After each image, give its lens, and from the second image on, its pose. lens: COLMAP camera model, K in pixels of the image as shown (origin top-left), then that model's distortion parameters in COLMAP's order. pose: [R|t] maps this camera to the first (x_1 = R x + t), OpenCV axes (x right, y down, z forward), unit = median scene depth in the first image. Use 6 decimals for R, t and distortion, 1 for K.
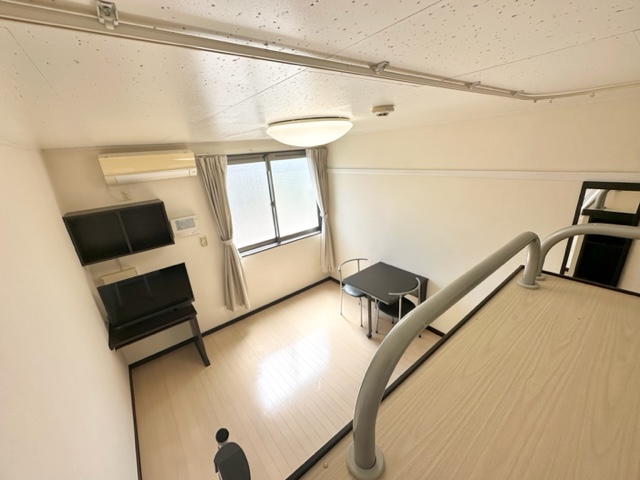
lens RADIAL K [[258.2, 0, 320.0], [0, 258.2, 240.0], [0, 0, 1]] dist [0.001042, 0.000150]
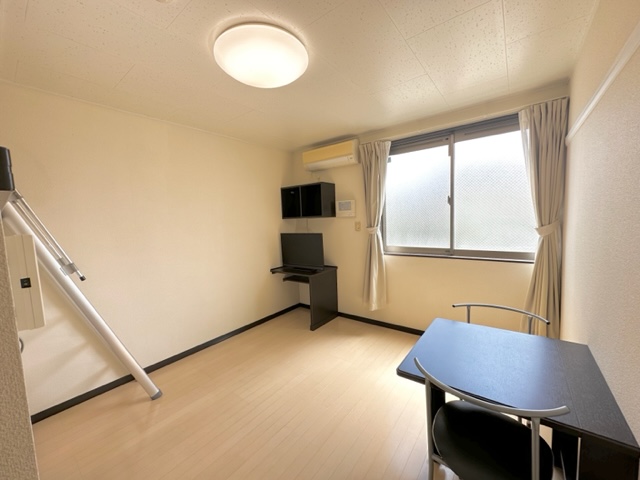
lens RADIAL K [[258.2, 0, 320.0], [0, 258.2, 240.0], [0, 0, 1]] dist [0.001042, 0.000150]
pose [[0.242140, 0.140317, -0.960041, 0.570892], [-0.307295, 0.949639, 0.061291, 0.044772], [0.920293, 0.280175, 0.273064, 0.613772]]
